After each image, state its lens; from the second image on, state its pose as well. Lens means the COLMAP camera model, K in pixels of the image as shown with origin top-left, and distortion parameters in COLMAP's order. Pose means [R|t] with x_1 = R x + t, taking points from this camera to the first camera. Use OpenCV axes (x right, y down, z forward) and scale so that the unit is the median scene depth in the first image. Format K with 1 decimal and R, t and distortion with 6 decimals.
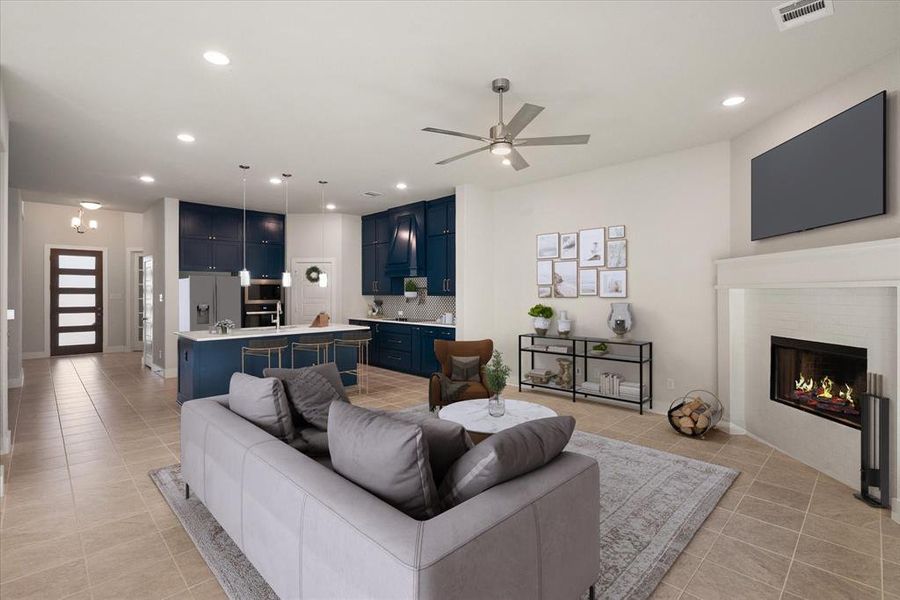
lens RADIAL K [[420.4, 0, 450.5], [0, 420.4, 291.8], [0, 0, 1]] dist [0.000193, 0.000416]
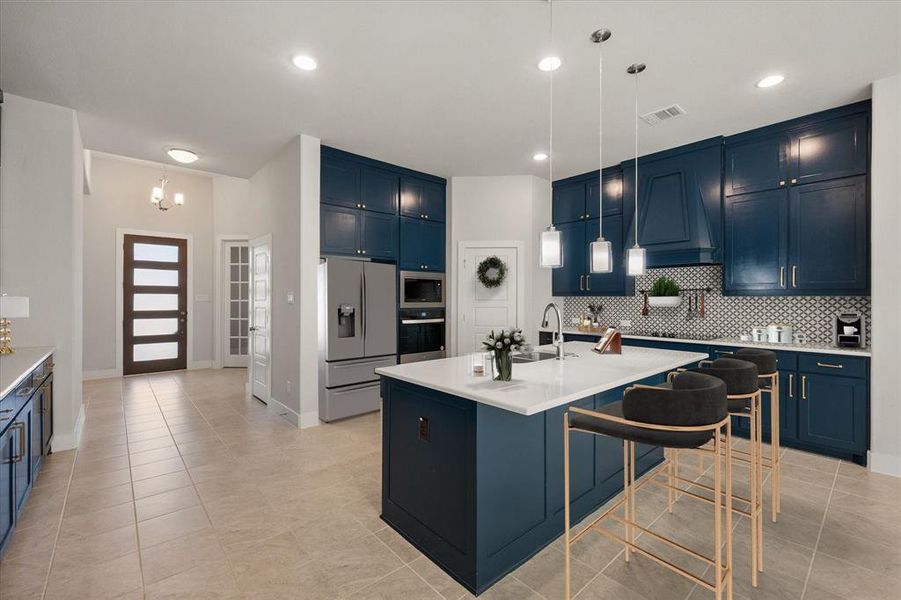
lens RADIAL K [[425.0, 0, 480.7], [0, 425.0, 298.7], [0, 0, 1]] dist [-0.001155, -0.000414]
pose [[0.998269, 0.006124, -0.058493, -0.258588], [-0.006103, 0.999981, 0.000541, 0.010414], [0.058495, -0.000183, 0.998288, 0.268449]]
